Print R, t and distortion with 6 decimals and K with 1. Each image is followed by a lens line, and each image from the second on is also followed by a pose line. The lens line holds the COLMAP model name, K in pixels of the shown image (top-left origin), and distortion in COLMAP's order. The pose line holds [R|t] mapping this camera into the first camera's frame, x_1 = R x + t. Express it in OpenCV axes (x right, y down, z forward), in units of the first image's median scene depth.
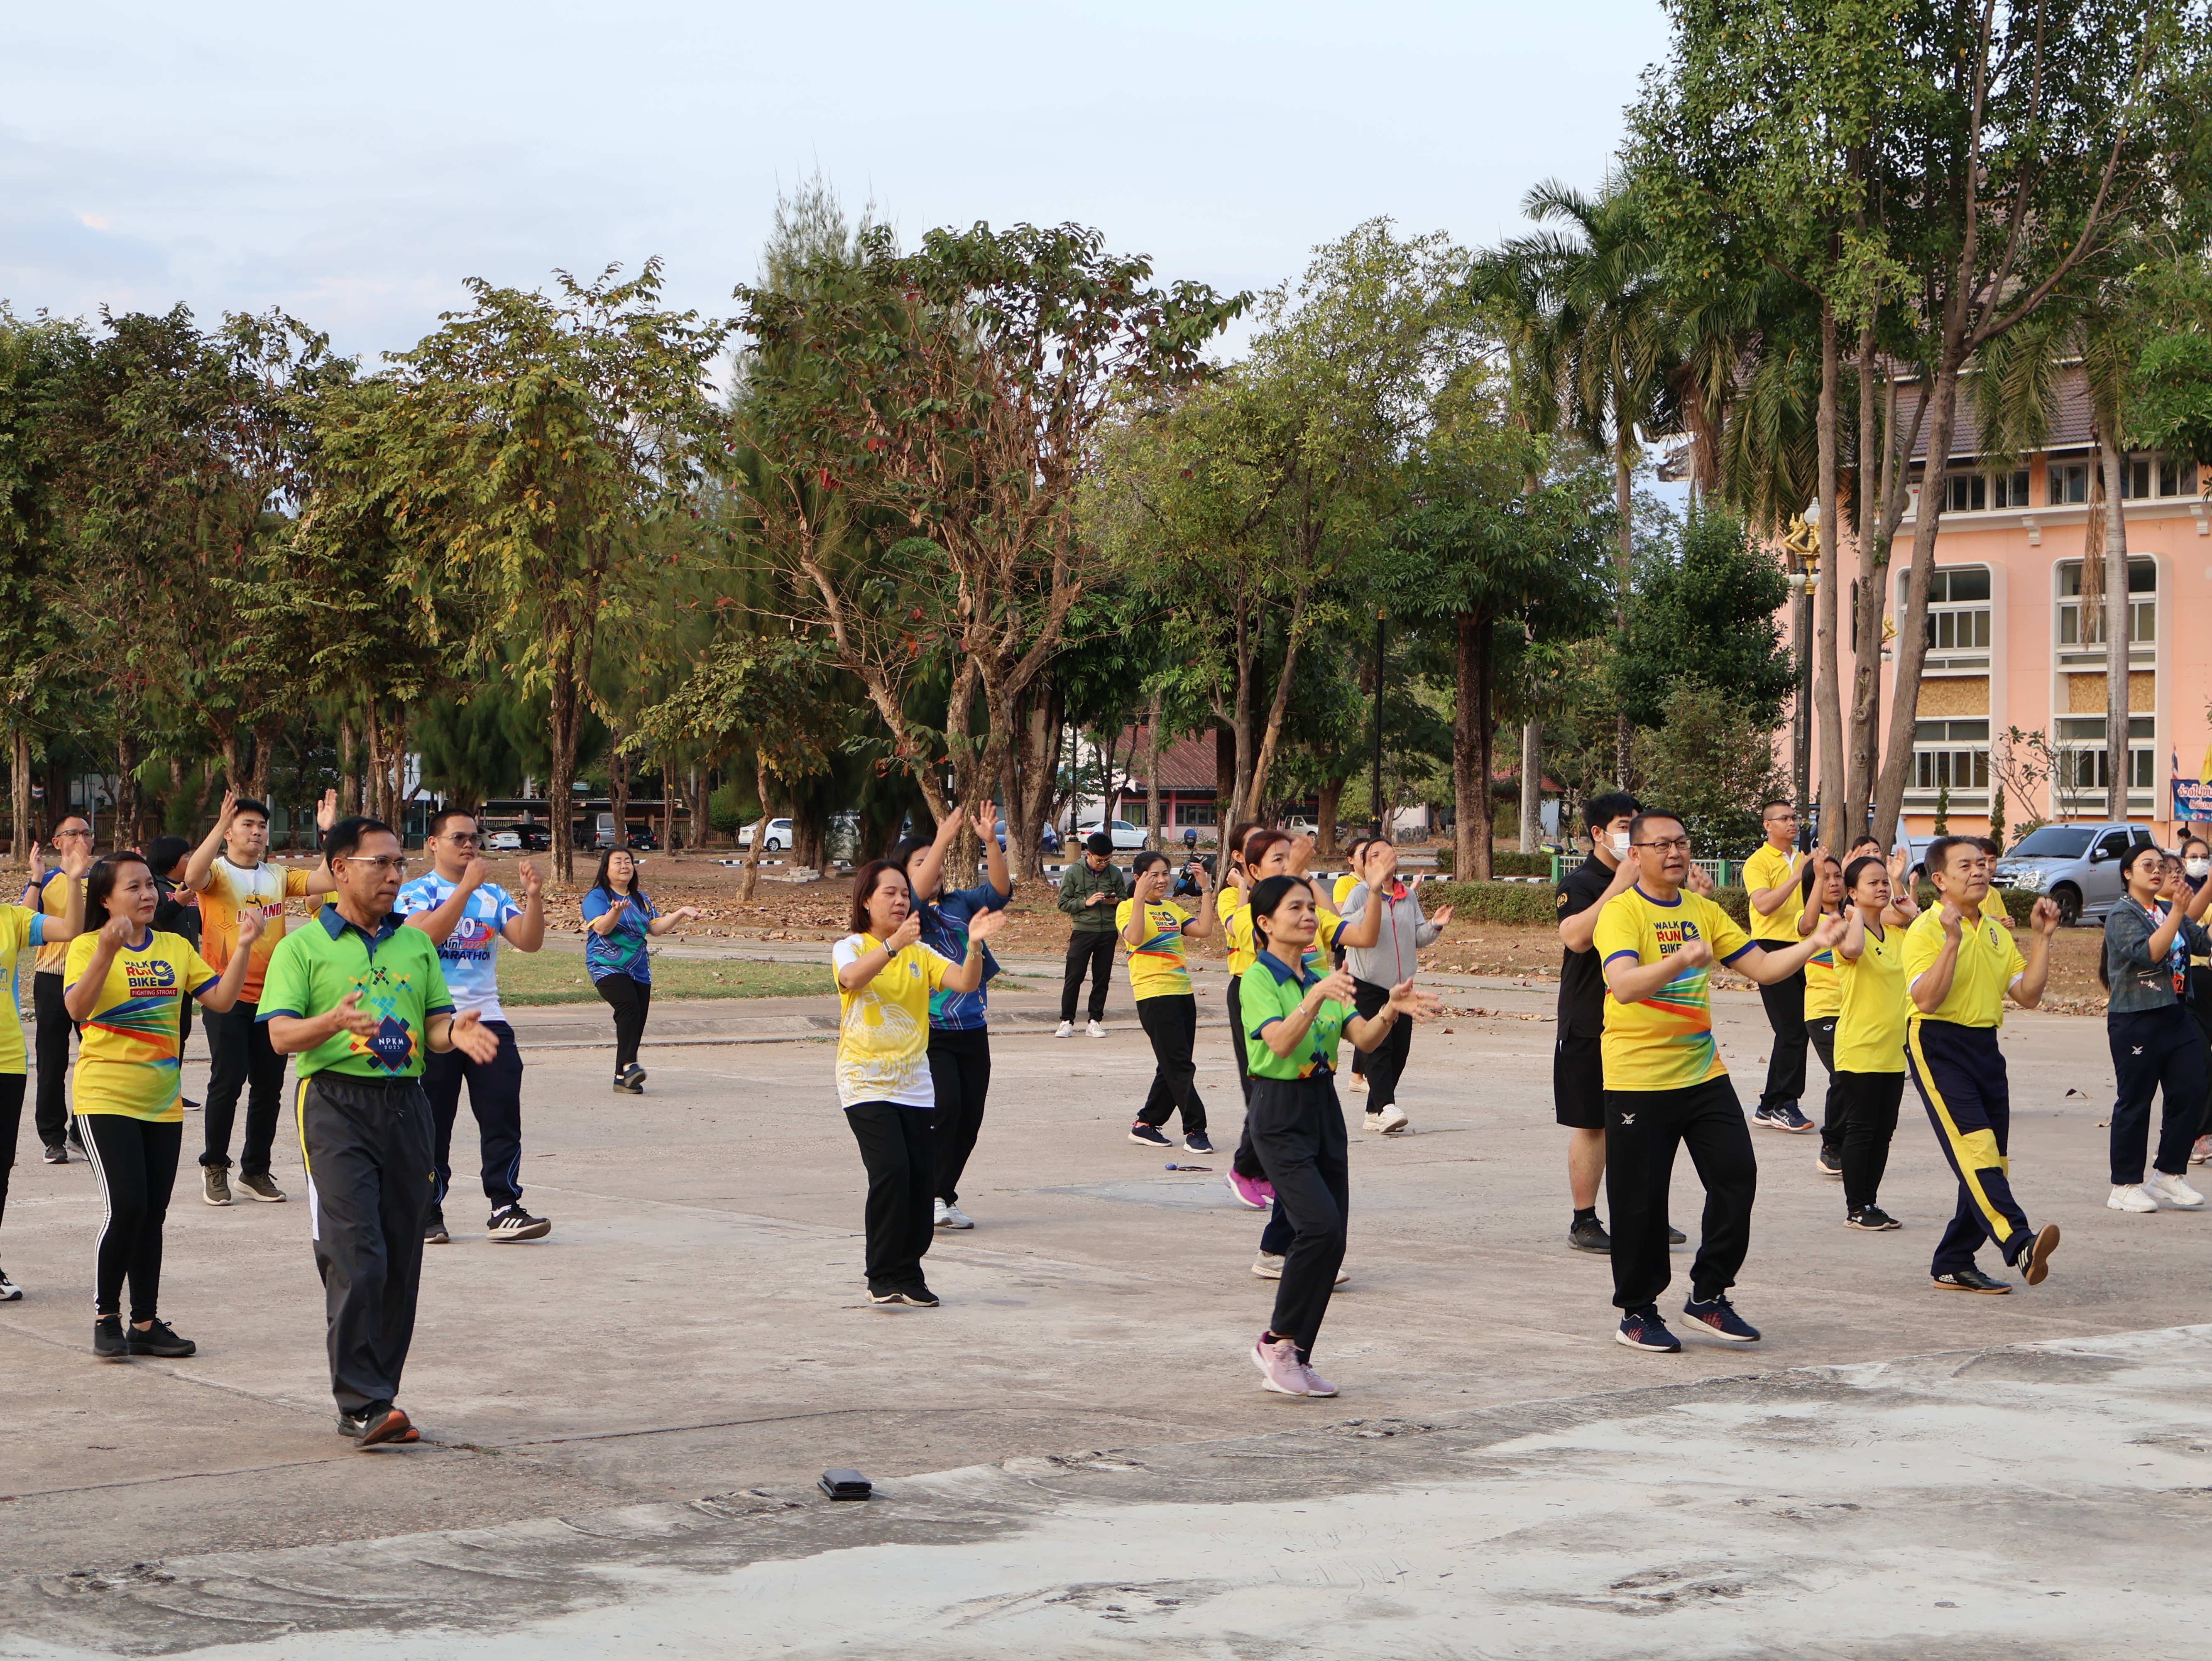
lens RADIAL K [[3833.0, 0, 1098.6], [0, 3833.0, 851.2], [0, 0, 1]] dist [0.002693, 0.000000]
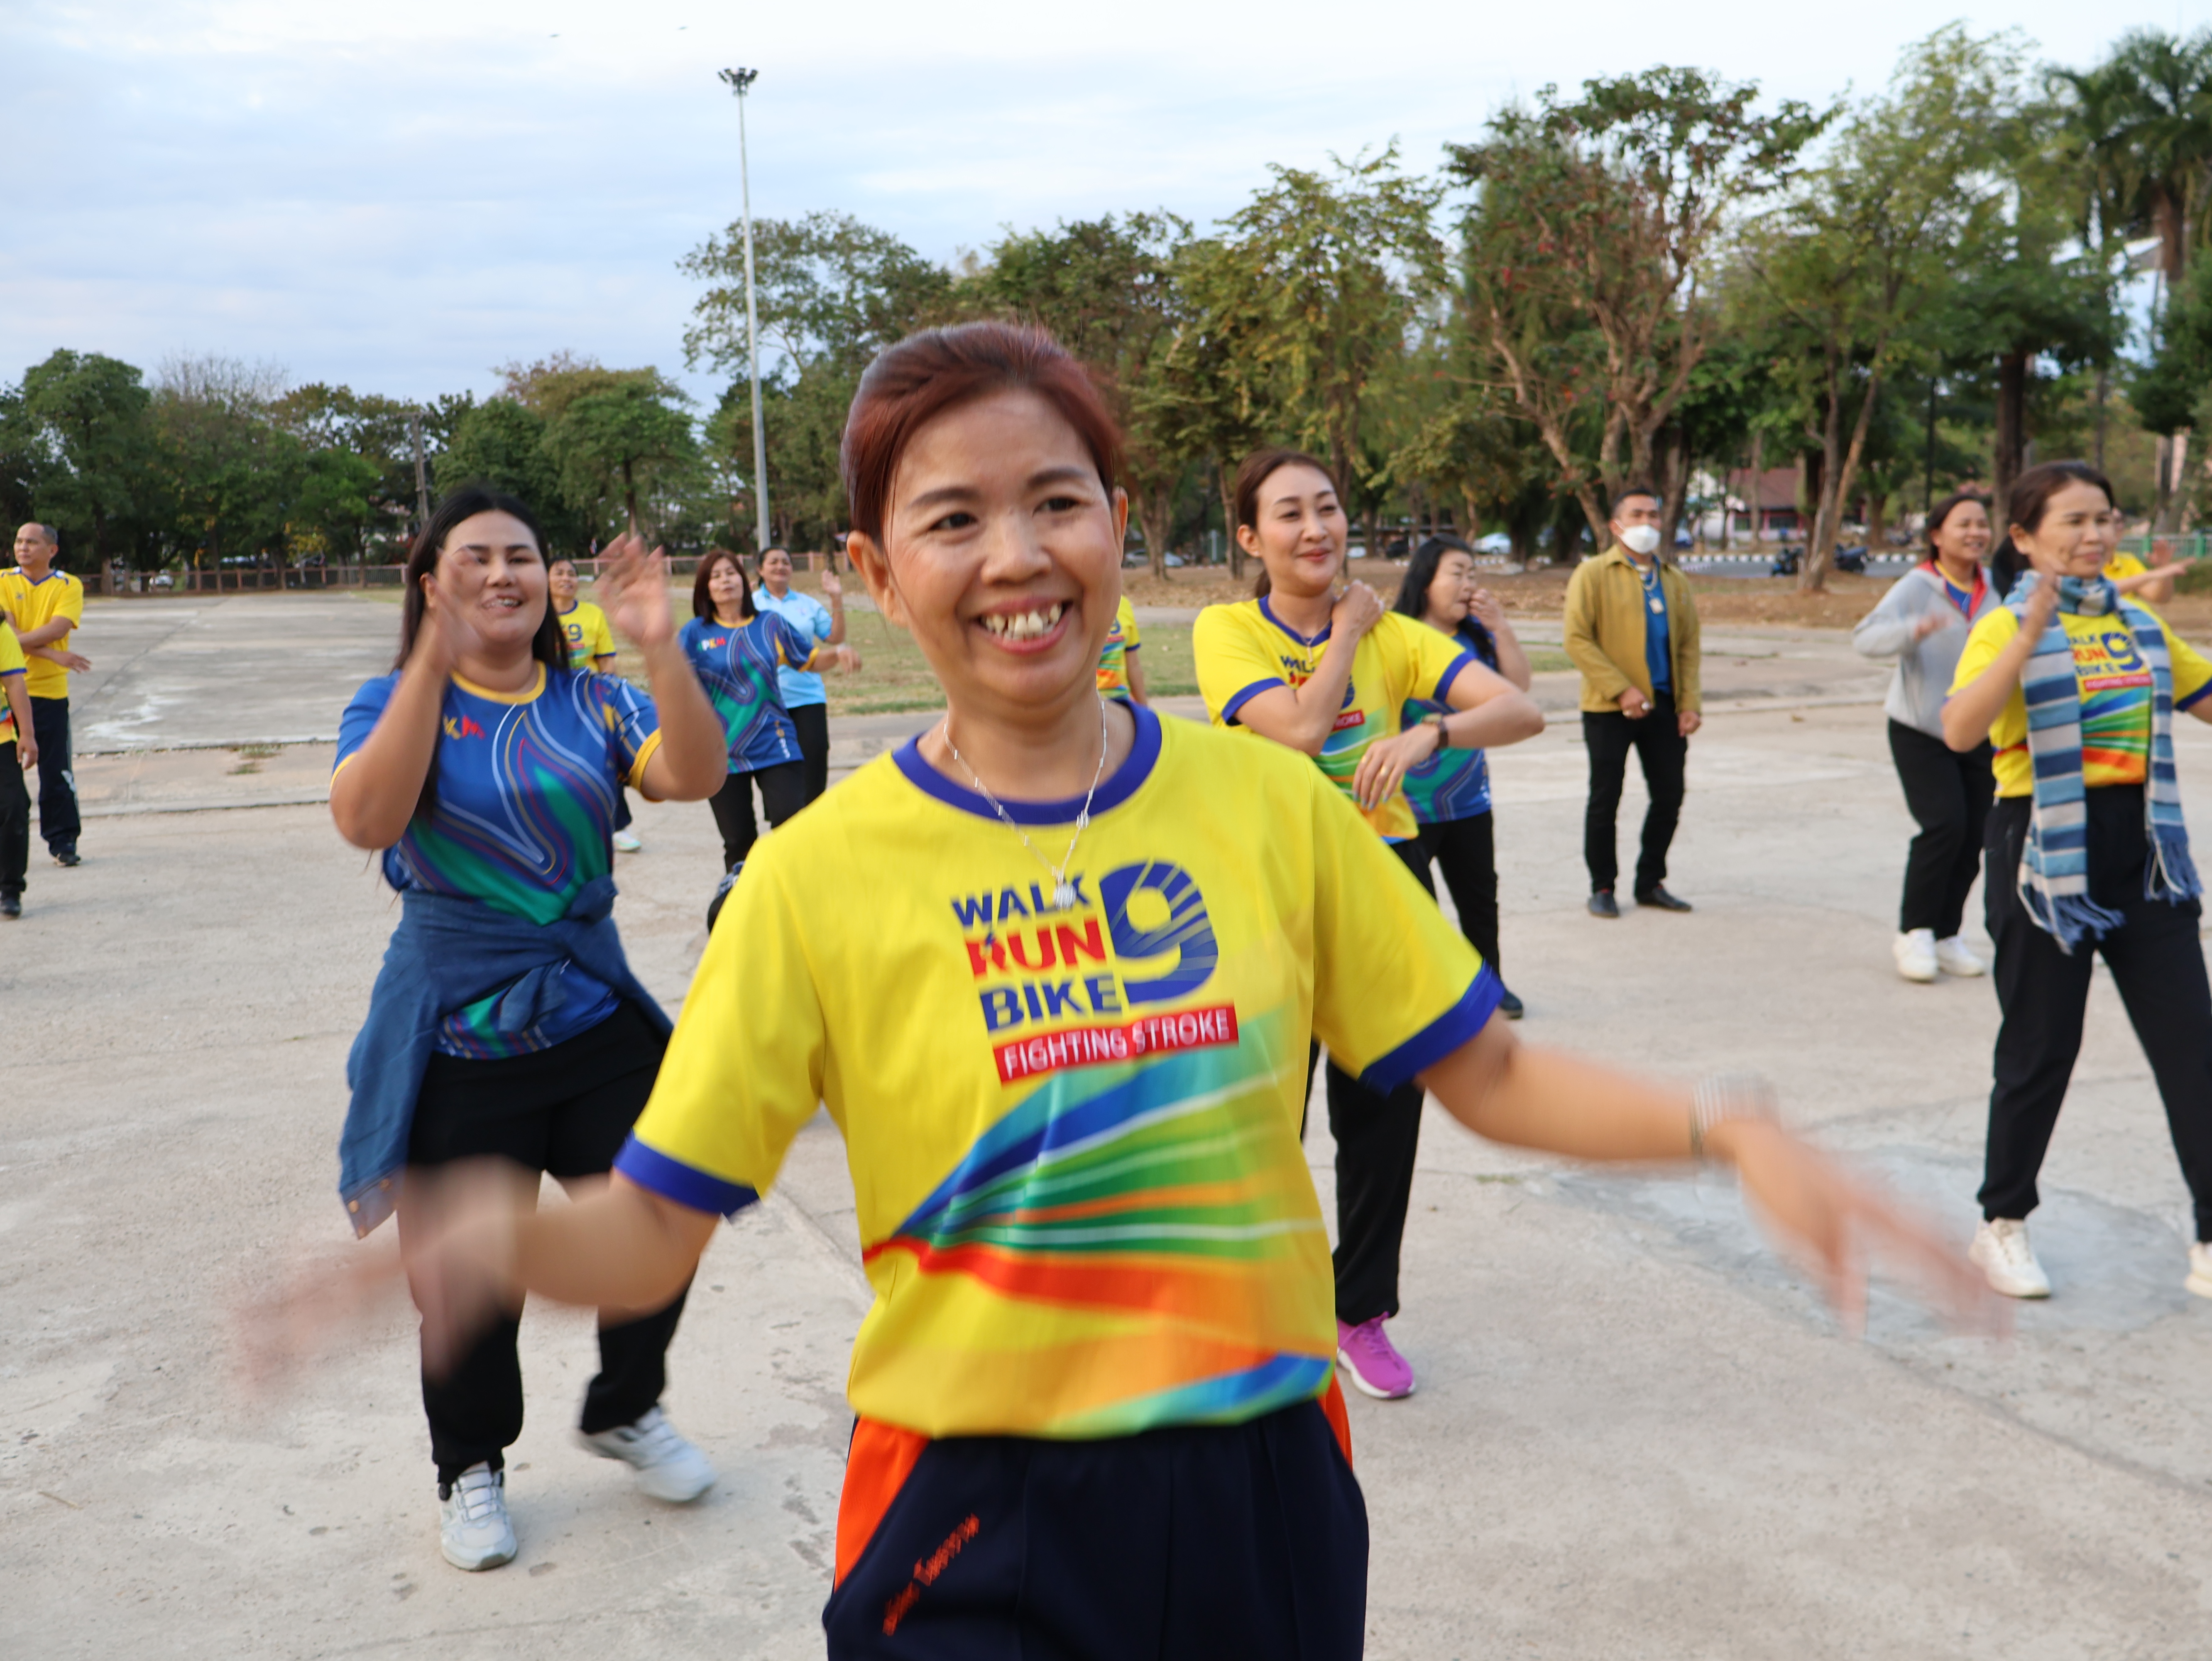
lens RADIAL K [[2083.3, 0, 1110.3], [0, 2083.3, 843.4], [0, 0, 1]] dist [-0.003015, 0.000000]
pose [[0.960074, 0.006833, -0.279664, 0.001046], [0.031182, 0.990858, 0.131256, 0.000888], [0.278005, -0.134736, 0.951083, 0.194731]]
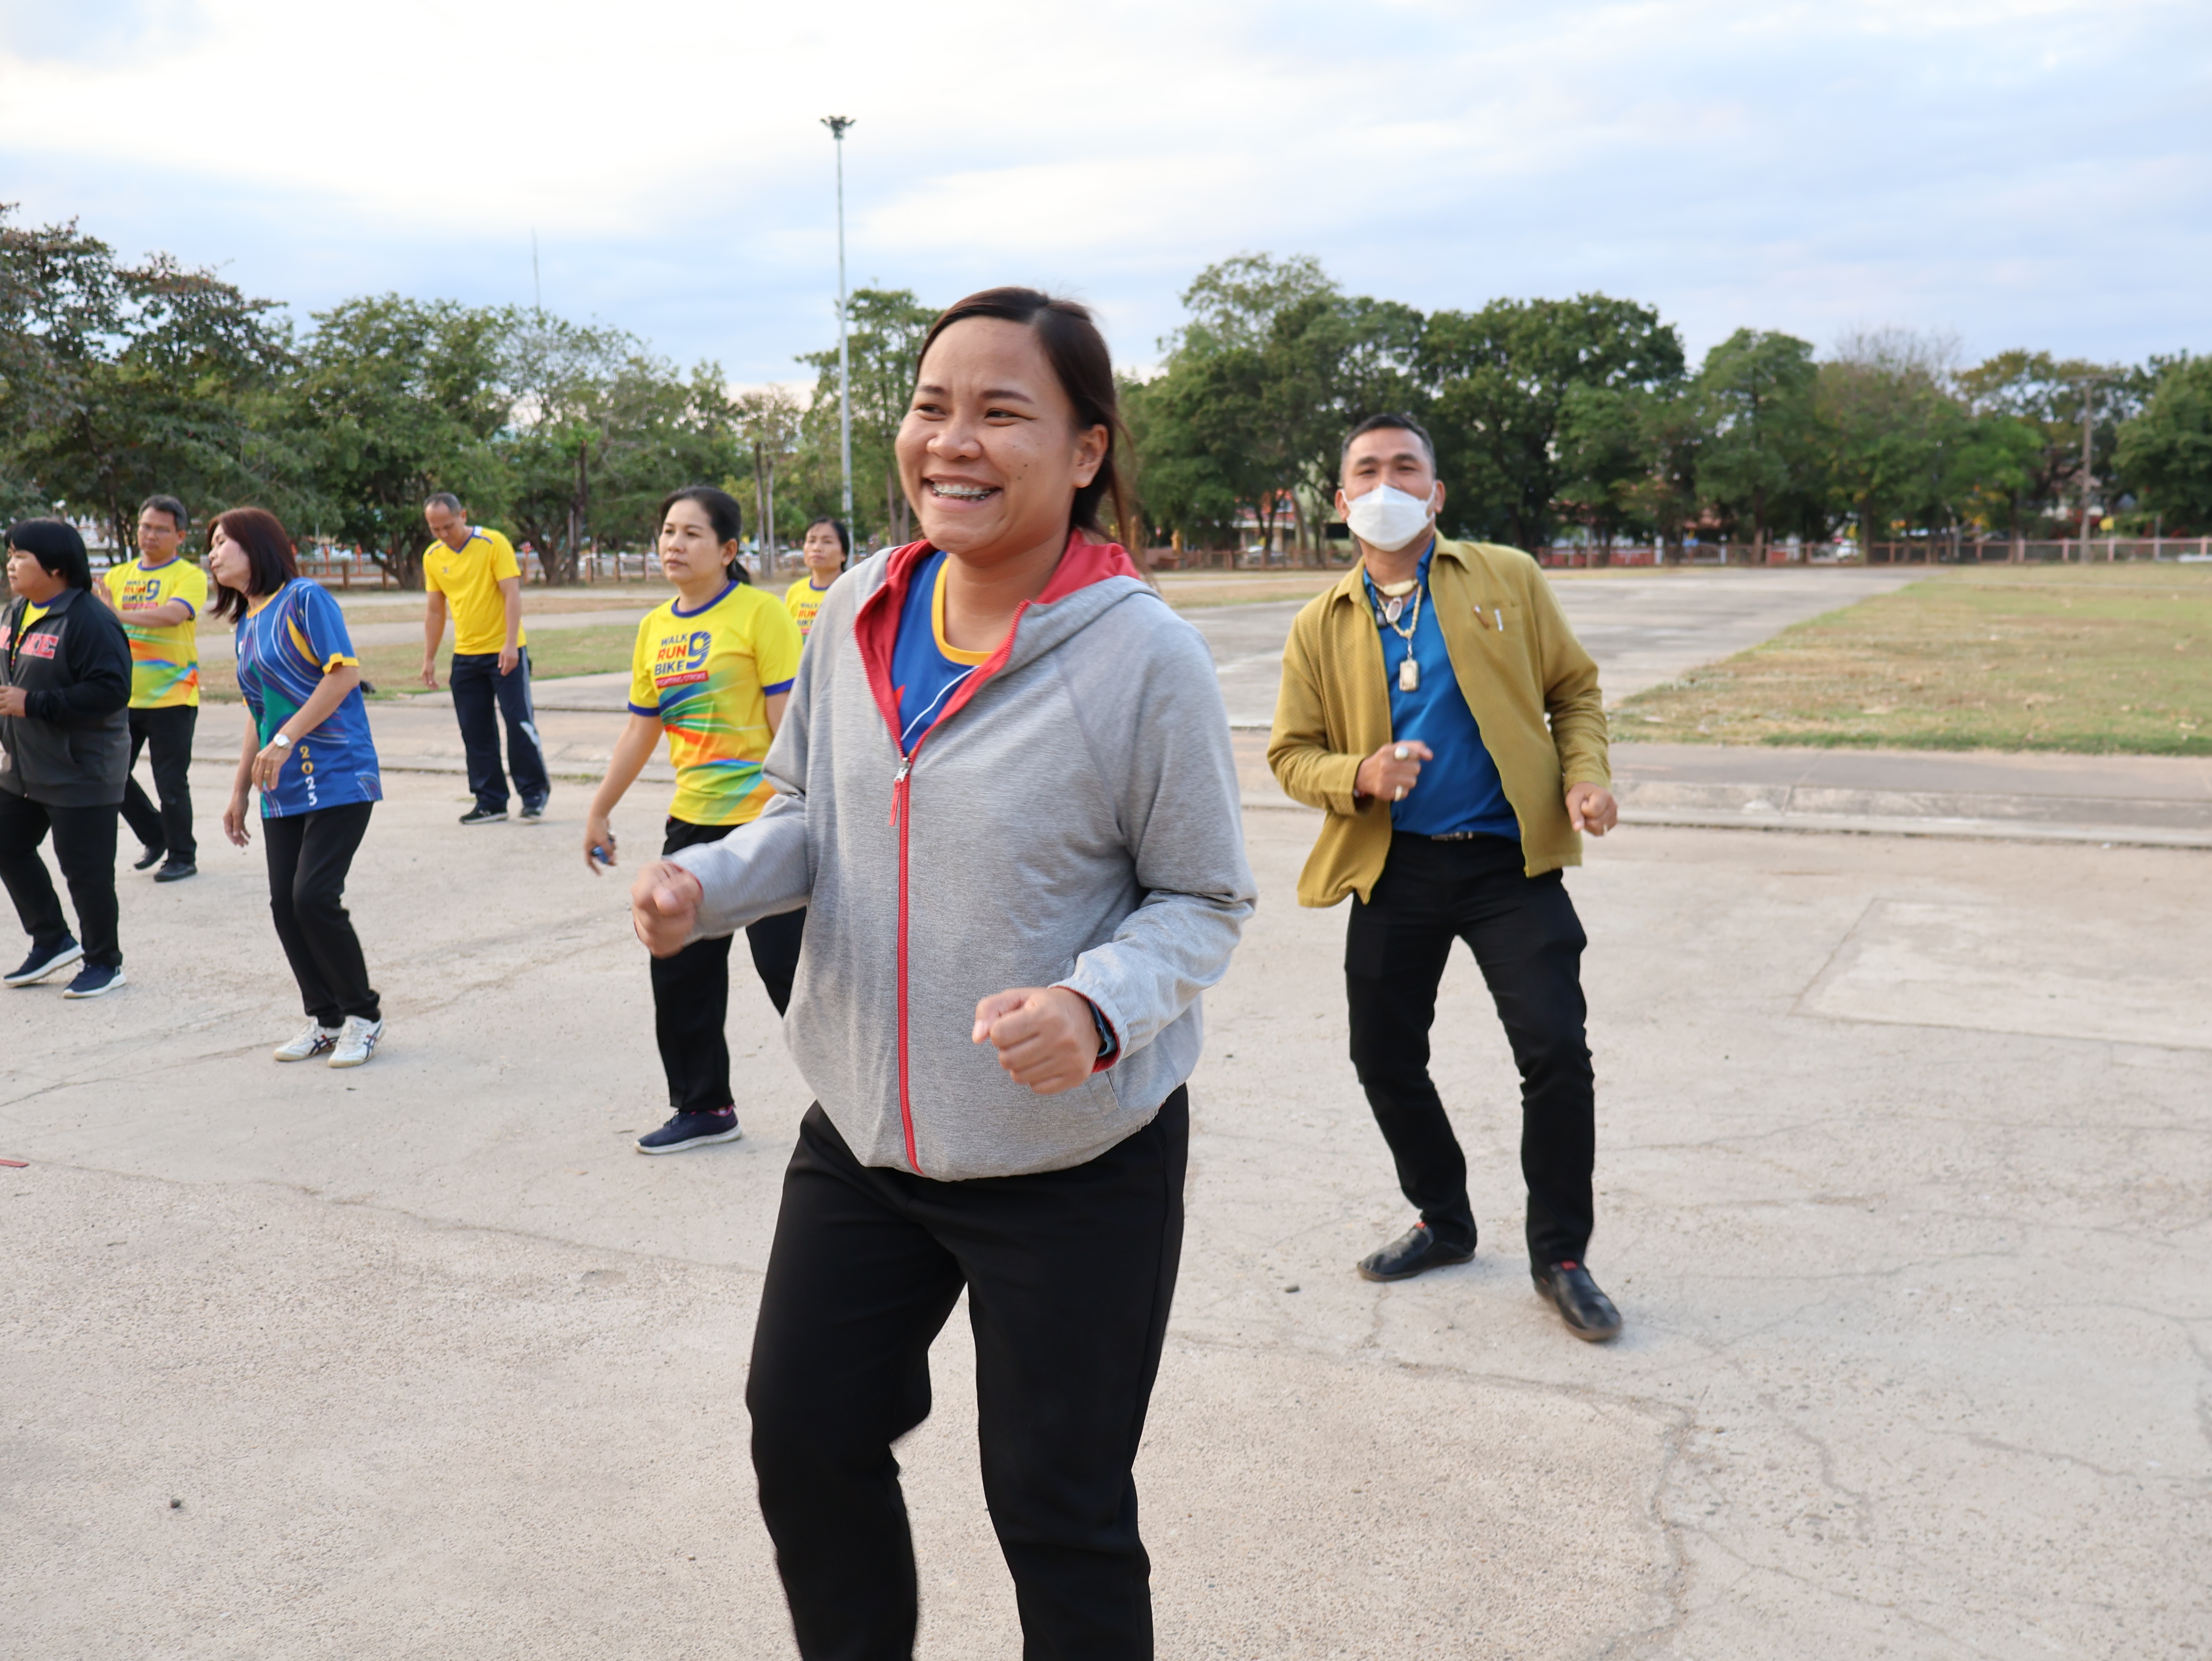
lens RADIAL K [[2083.3, 0, 1106.3], [0, 2083.3, 824.6], [0, 0, 1]] dist [-0.003015, 0.000000]
pose [[0.474598, 0.102174, -0.874252, 0.040055], [0.006042, 0.992838, 0.119312, 0.002160], [0.880182, -0.061907, 0.470582, 0.299887]]
